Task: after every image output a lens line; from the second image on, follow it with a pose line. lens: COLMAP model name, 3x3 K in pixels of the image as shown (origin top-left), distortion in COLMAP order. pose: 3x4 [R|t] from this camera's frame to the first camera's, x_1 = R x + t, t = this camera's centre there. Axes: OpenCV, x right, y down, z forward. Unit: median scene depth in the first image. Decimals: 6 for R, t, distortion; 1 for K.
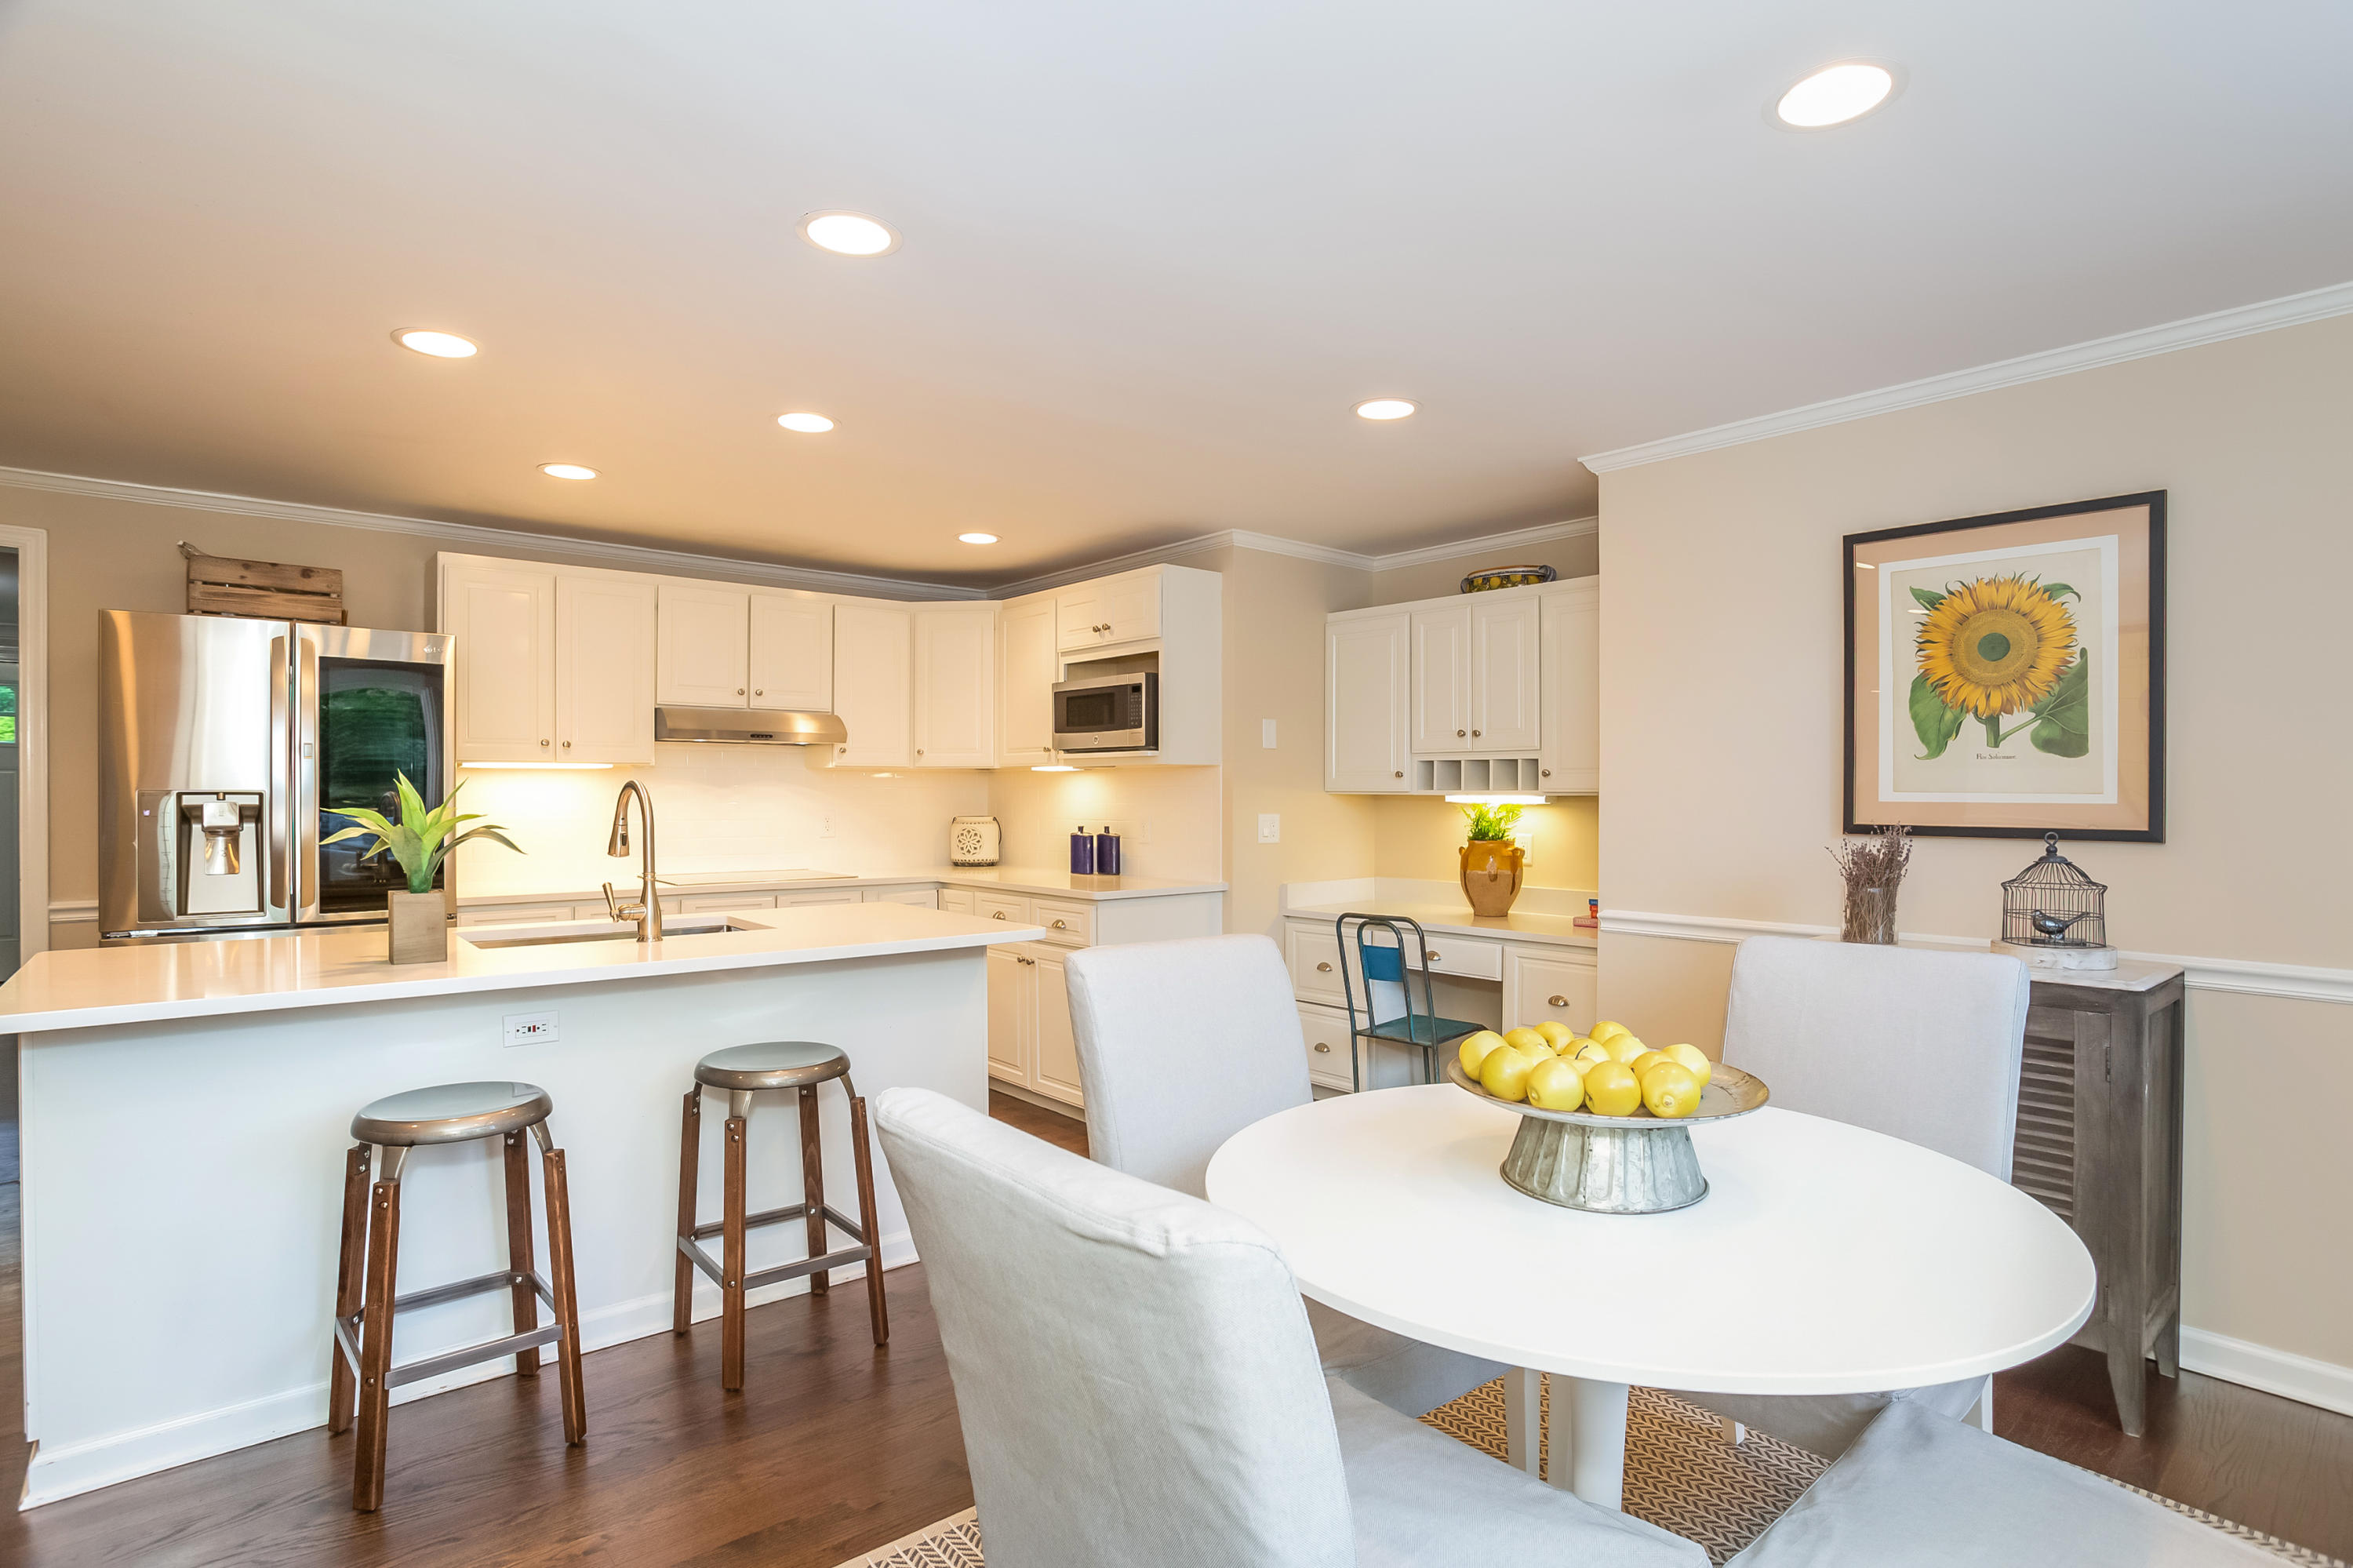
lens RADIAL K [[1173.1, 0, 1137.3], [0, 1173.1, 788.0], [0, 0, 1]] dist [-0.010065, 0.000661]
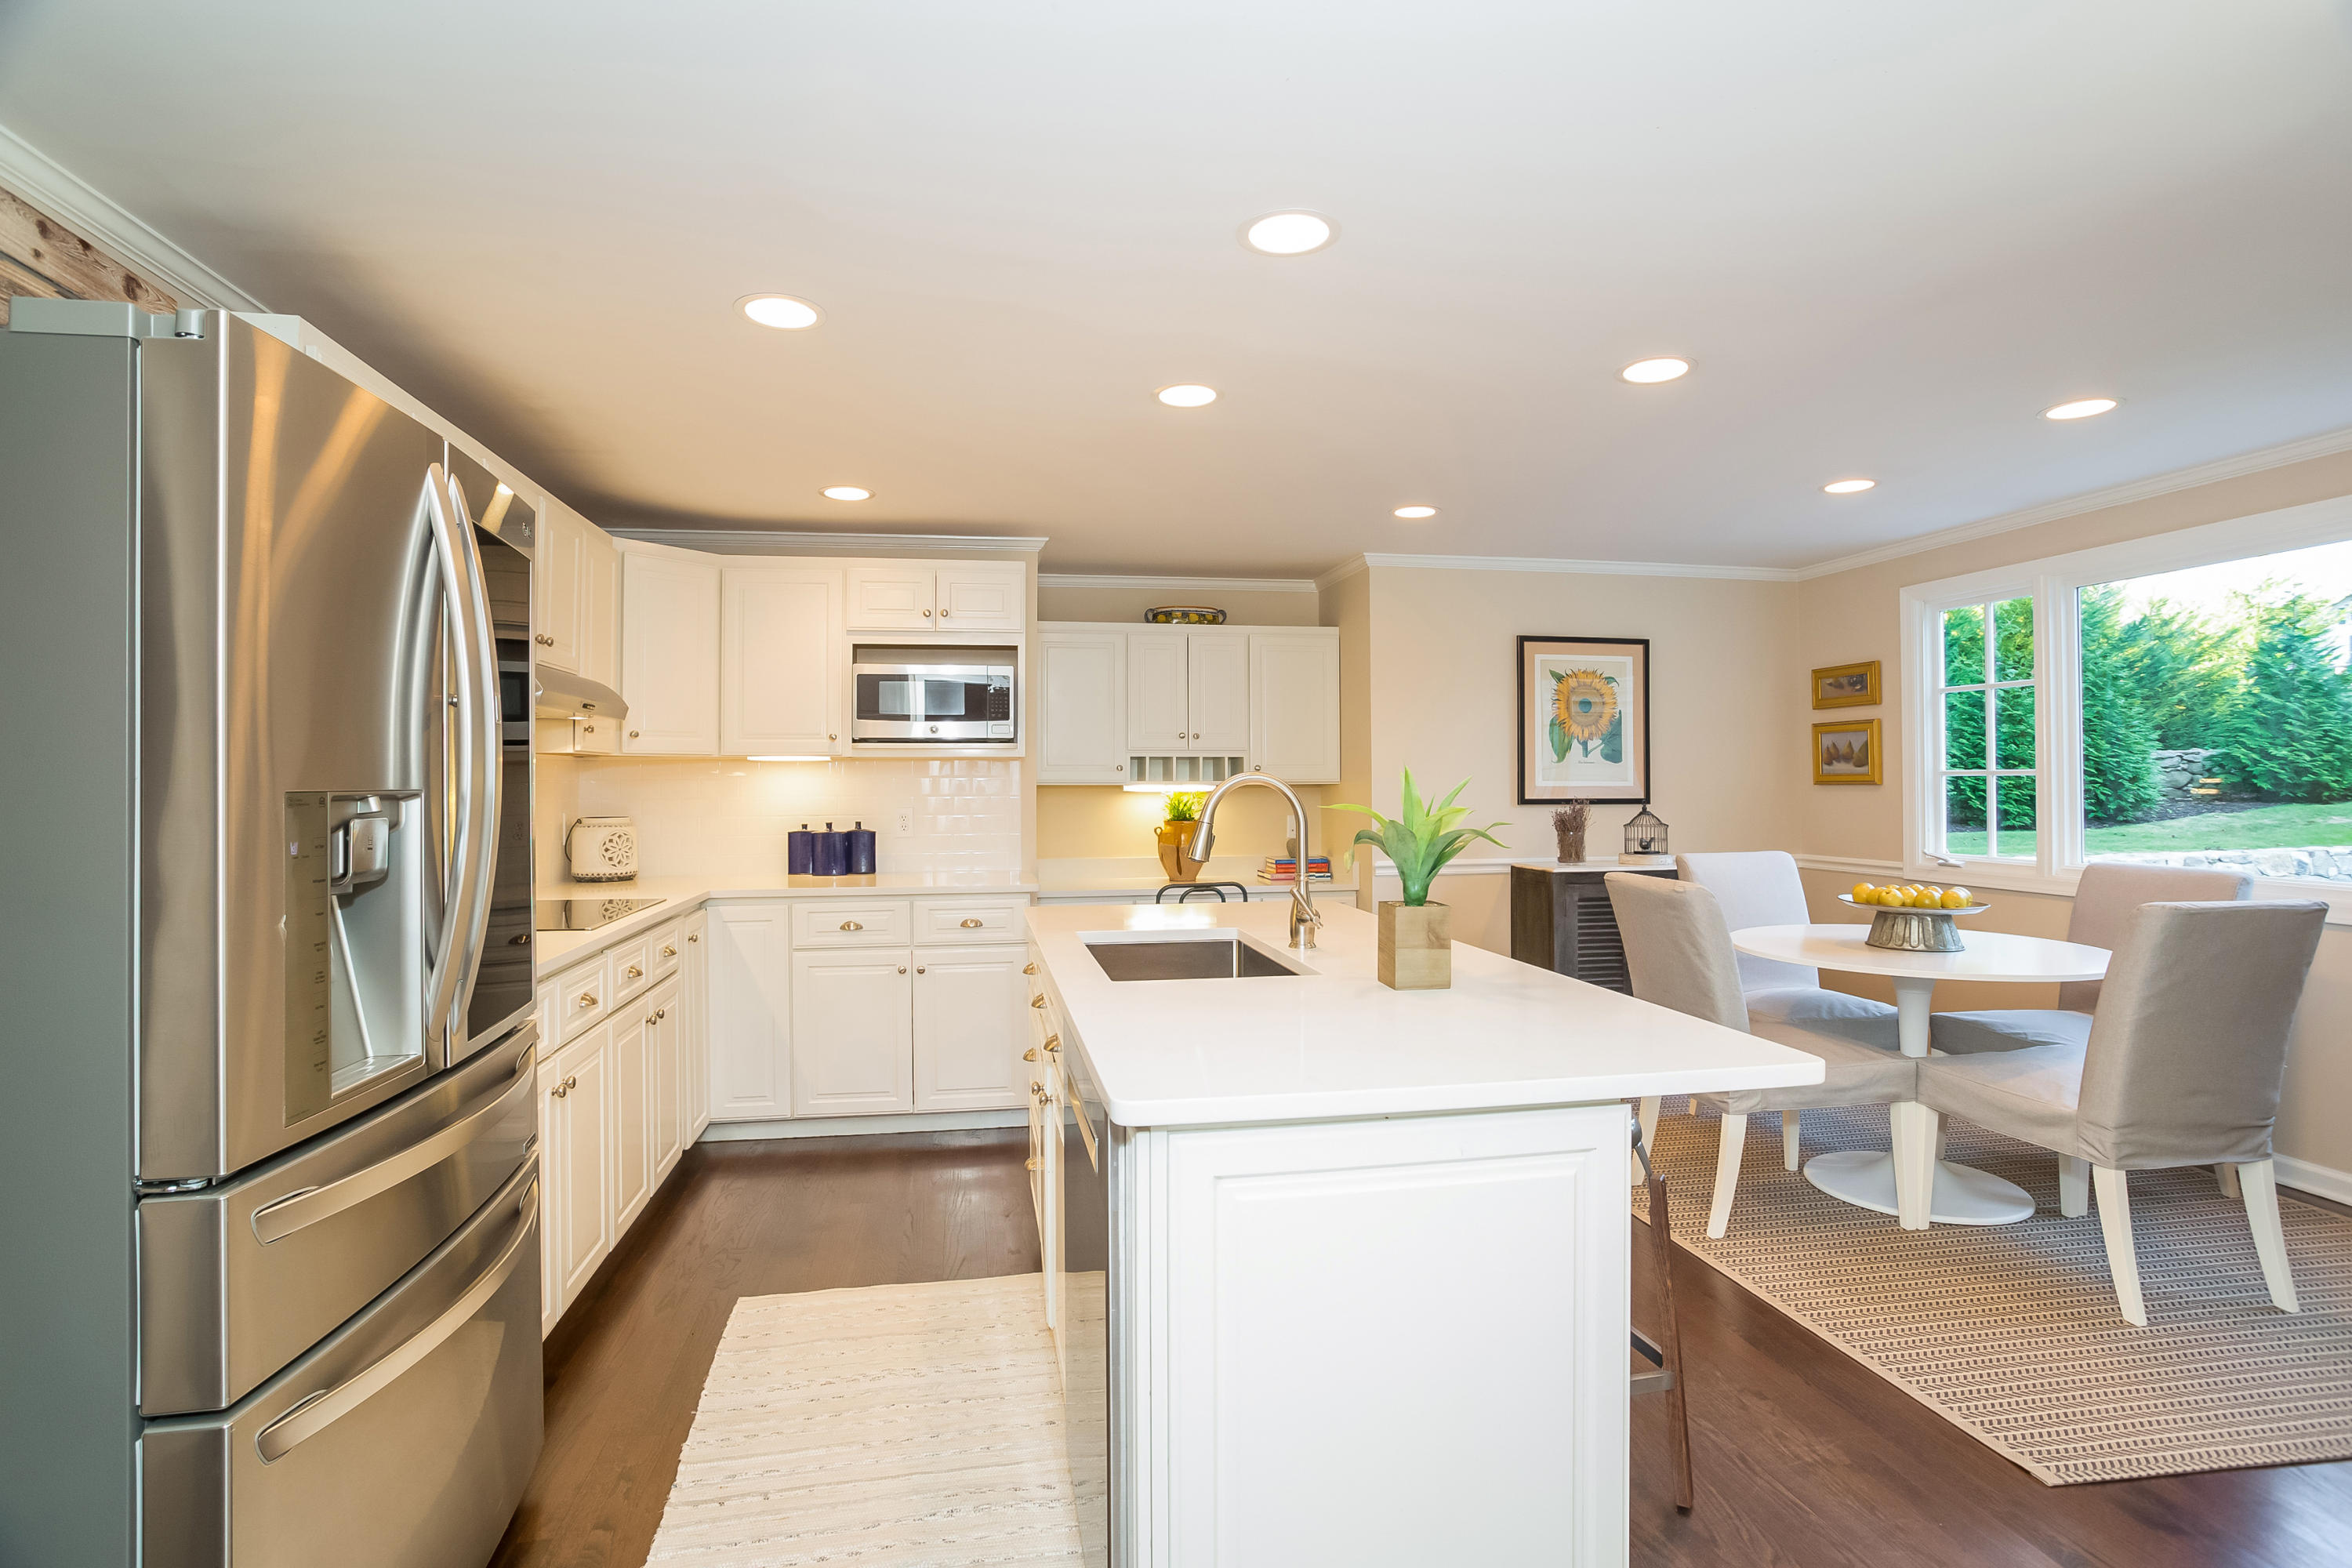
lens RADIAL K [[1159.3, 0, 1183.6], [0, 1159.3, 758.9], [0, 0, 1]] dist [-0.024851, 0.000749]
pose [[0.505660, 0.017636, 0.862552, -1.235712], [0.002693, 0.999754, -0.022020, 0.008091], [-0.862728, 0.013457, 0.505488, 0.597931]]
